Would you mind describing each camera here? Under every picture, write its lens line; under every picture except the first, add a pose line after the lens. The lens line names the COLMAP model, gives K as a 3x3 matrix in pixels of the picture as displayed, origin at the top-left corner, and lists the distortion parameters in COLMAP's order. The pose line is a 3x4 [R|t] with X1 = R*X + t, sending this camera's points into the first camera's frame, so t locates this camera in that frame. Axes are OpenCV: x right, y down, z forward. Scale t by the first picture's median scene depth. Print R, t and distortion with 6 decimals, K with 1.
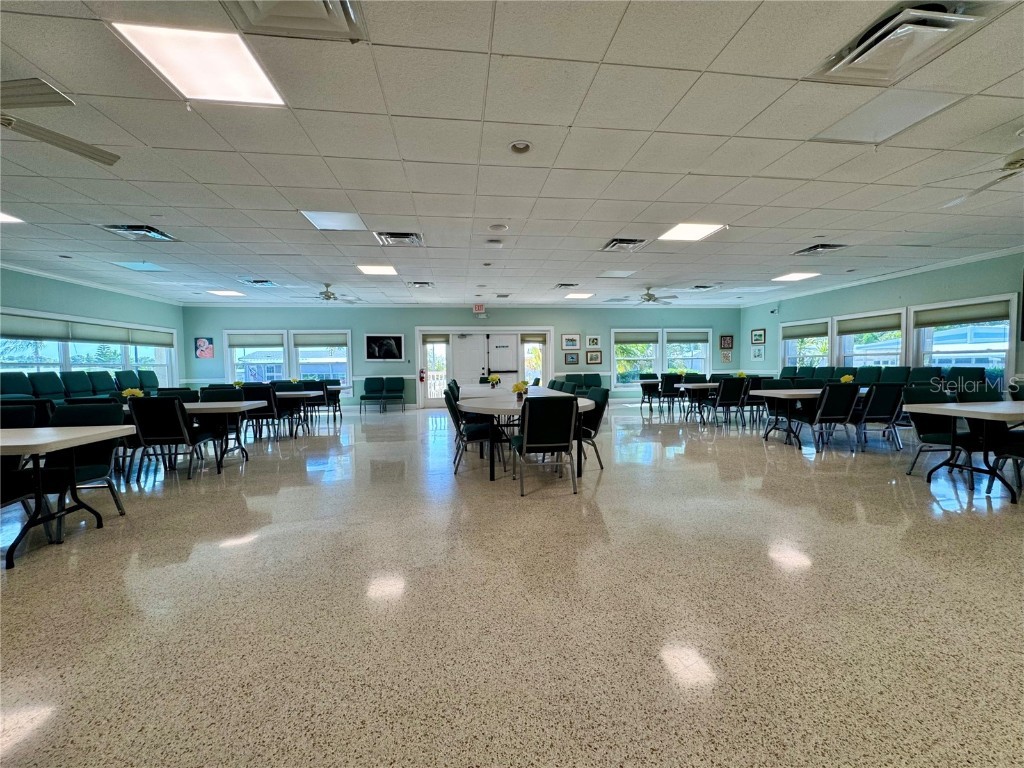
lens RADIAL K [[411.7, 0, 512.0], [0, 411.7, 384.0], [0, 0, 1]] dist [-0.001745, -0.000041]
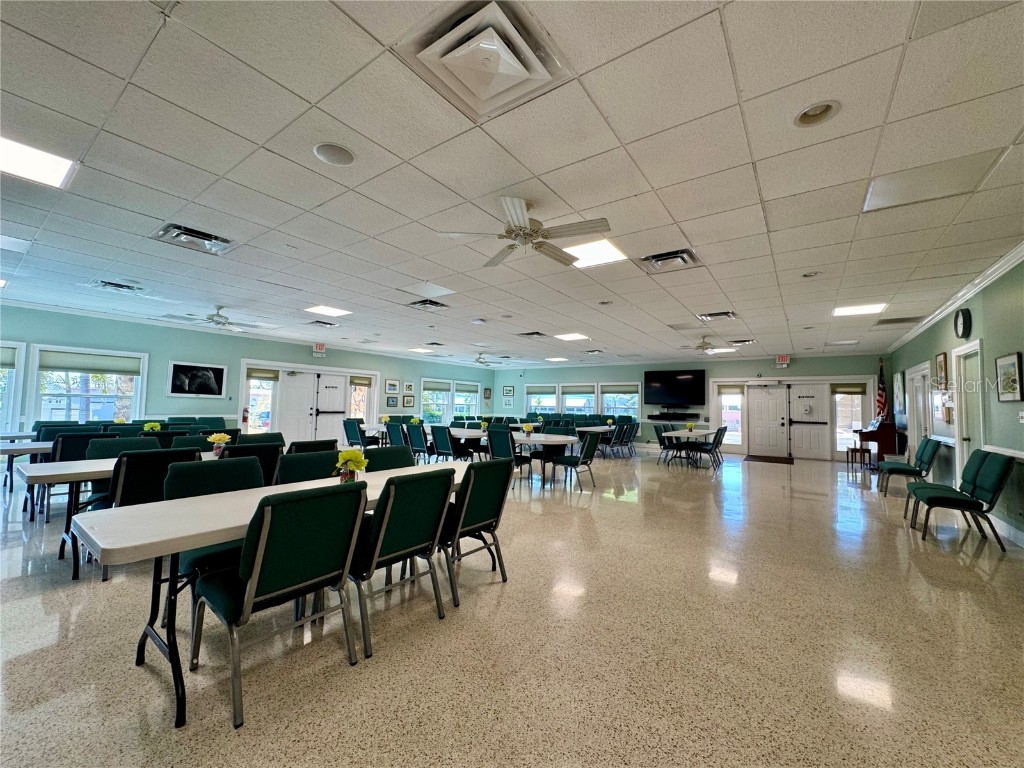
lens RADIAL K [[411.7, 0, 512.0], [0, 411.7, 384.0], [0, 0, 1]] dist [-0.001745, -0.000041]
pose [[0.683209, 0.067394, 0.727106, -0.463471], [0.003784, 0.995392, -0.095816, -0.001348], [-0.730213, 0.068214, 0.679805, 0.003251]]
